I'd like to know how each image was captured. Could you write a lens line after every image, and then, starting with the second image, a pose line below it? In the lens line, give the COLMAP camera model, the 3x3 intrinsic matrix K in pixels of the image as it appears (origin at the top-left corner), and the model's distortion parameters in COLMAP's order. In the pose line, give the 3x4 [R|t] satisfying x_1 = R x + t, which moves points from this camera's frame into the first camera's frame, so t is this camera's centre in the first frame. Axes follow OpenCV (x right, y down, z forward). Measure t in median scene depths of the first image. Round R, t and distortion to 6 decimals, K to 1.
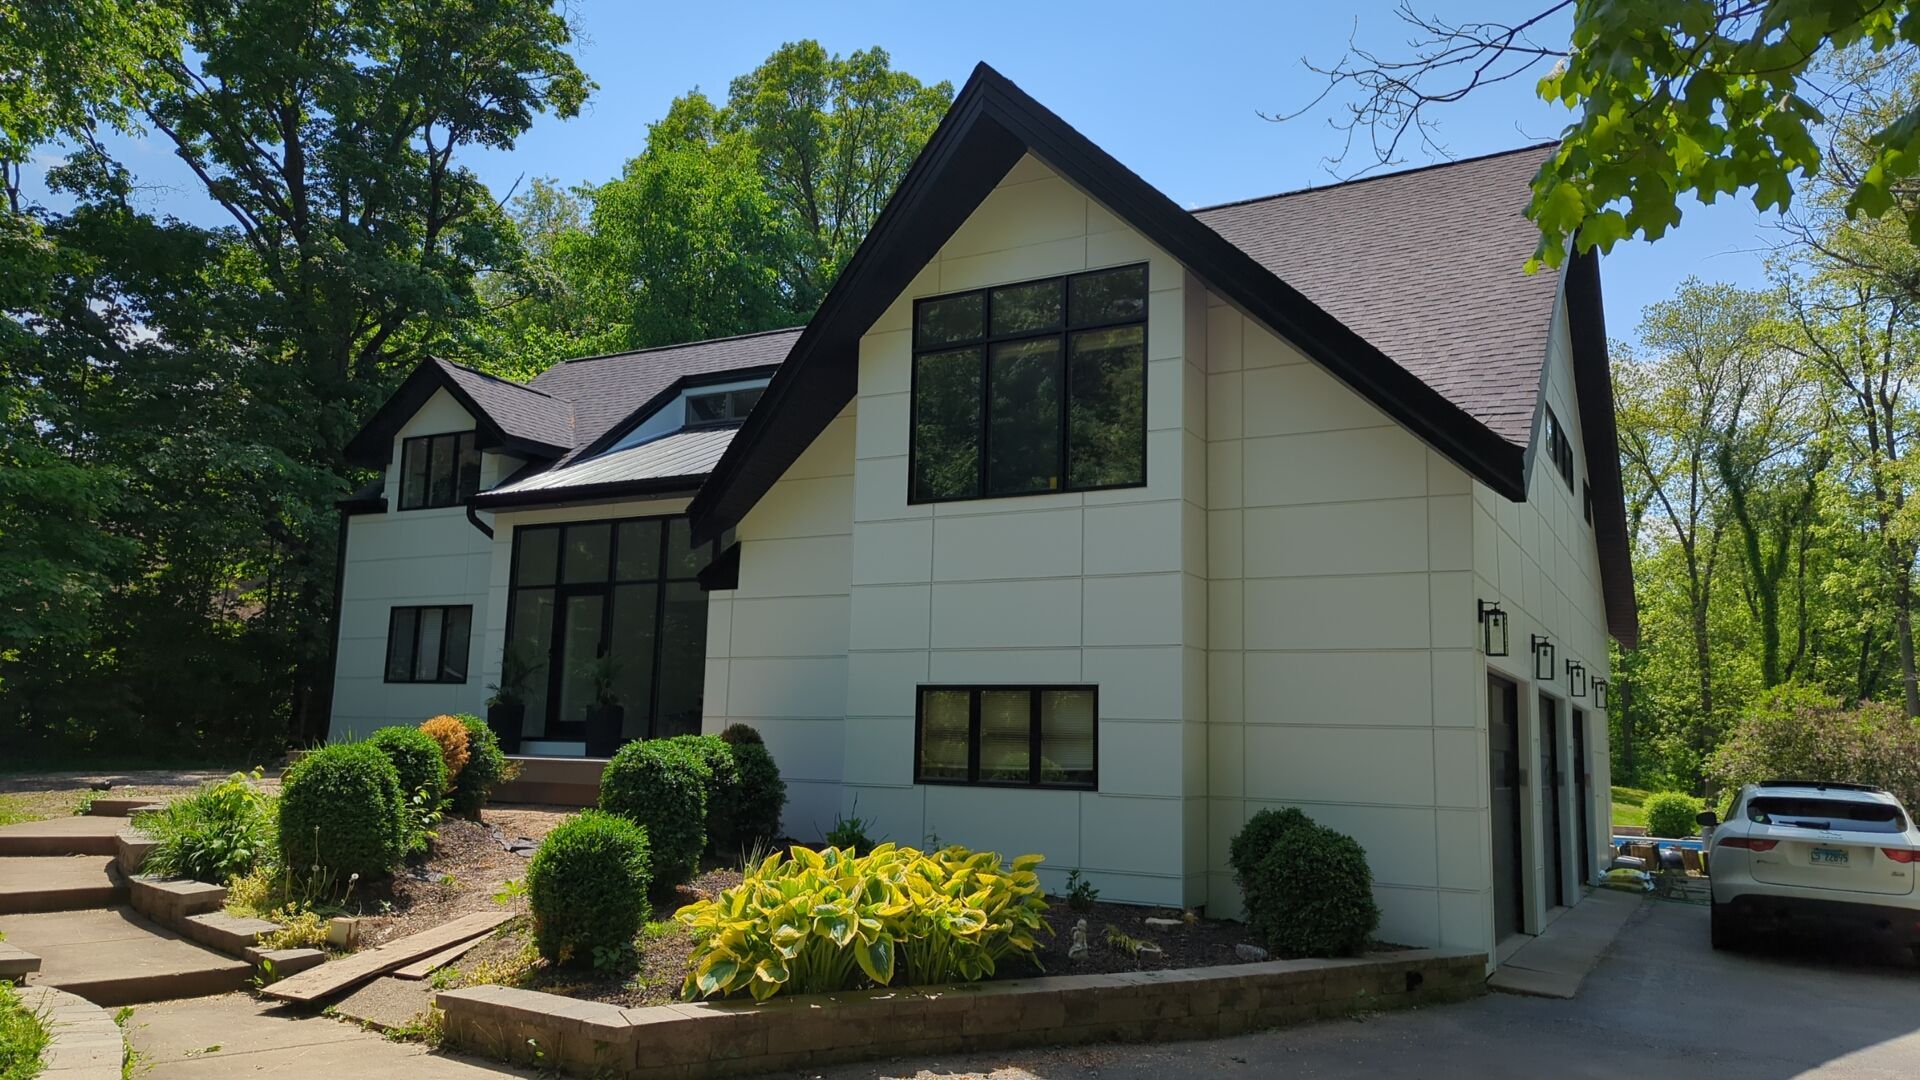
lens RADIAL K [[1366.1, 0, 973.2], [0, 1366.1, 544.1], [0, 0, 1]] dist [0.056814, -0.005456]
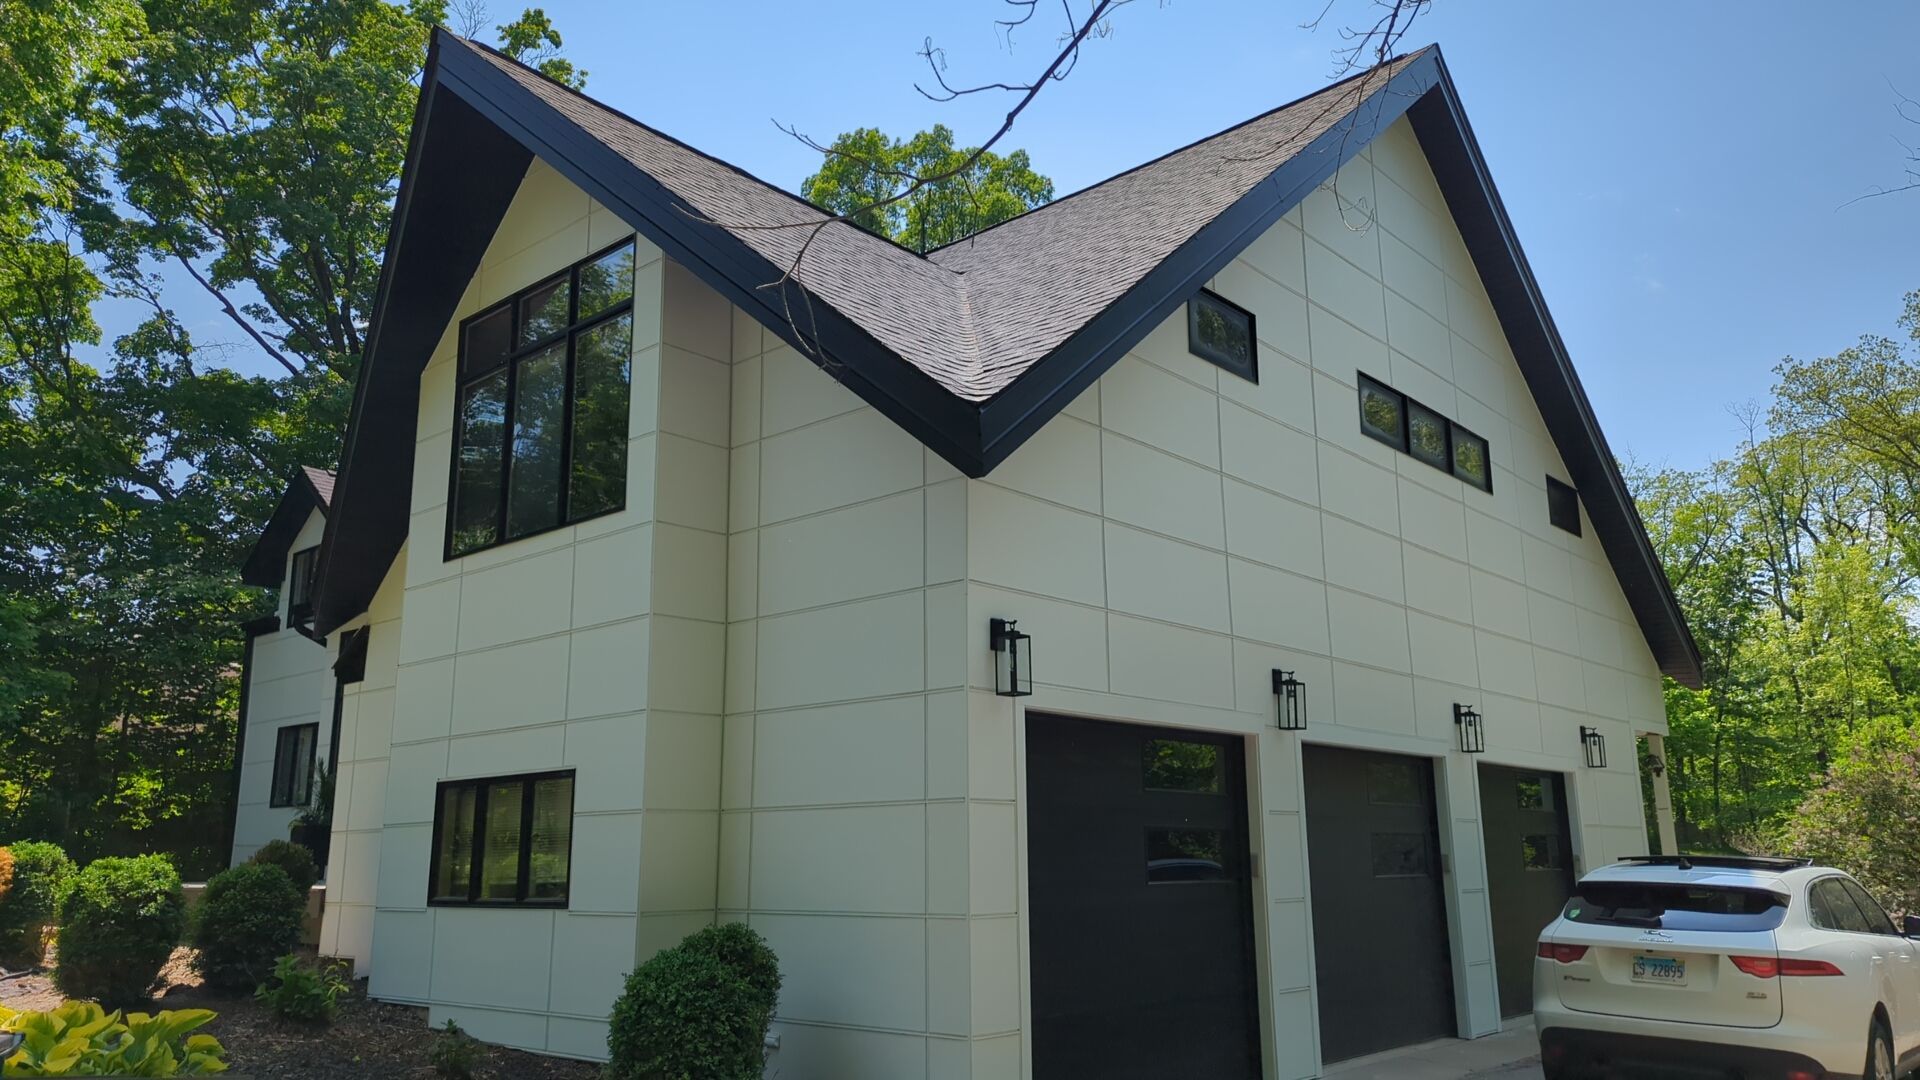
lens RADIAL K [[1366.1, 0, 971.4], [0, 1366.1, 533.1], [0, 0, 1]] dist [0.056814, -0.005456]
pose [[0.973324, -0.086909, -0.212338, 0.447529], [0.069212, 0.993587, -0.089417, 0.050964], [0.218747, 0.072336, 0.973097, 0.256319]]
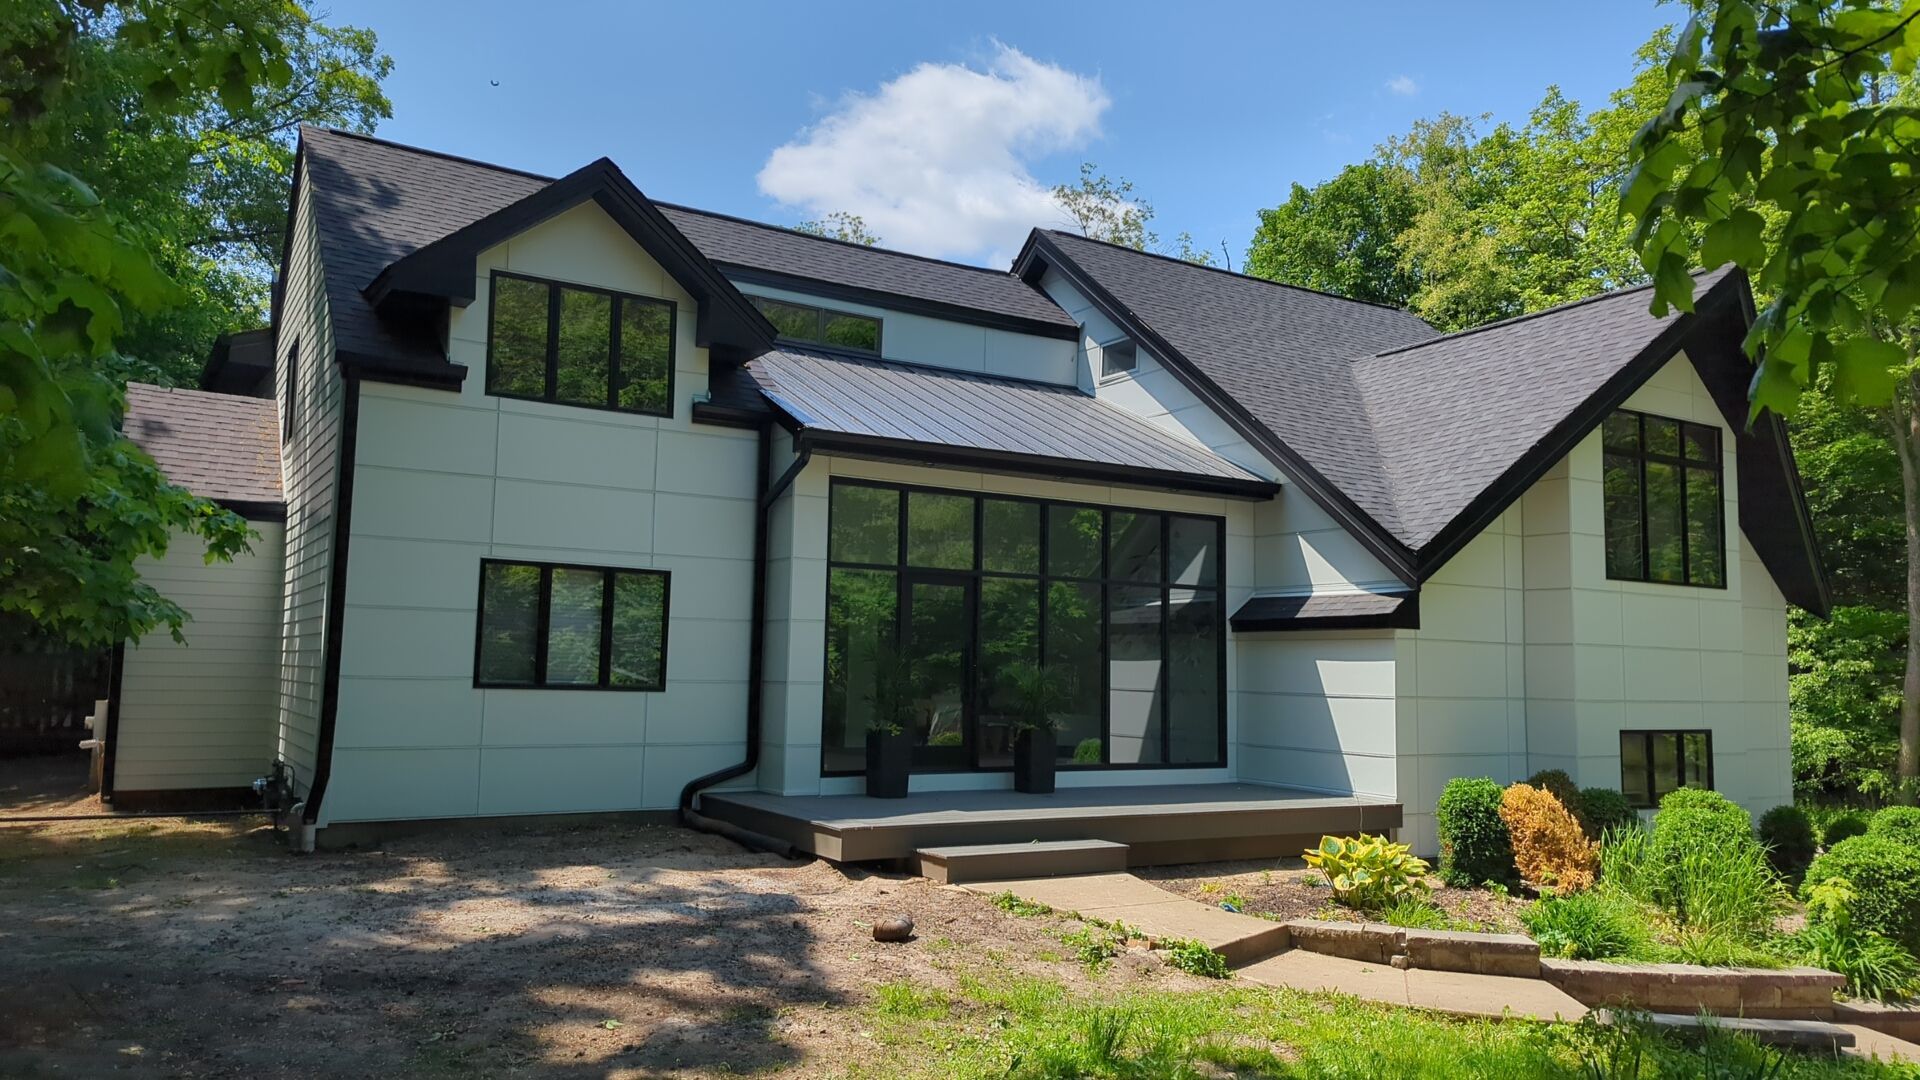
lens RADIAL K [[1366.1, 0, 971.8], [0, 1366.1, 545.2], [0, 0, 1]] dist [0.056814, -0.005456]
pose [[0.487172, 0.071507, 0.870373, -1.389319], [-0.136568, 0.990618, -0.004946, 0.024294], [-0.862561, -0.116455, 0.492368, 0.893602]]
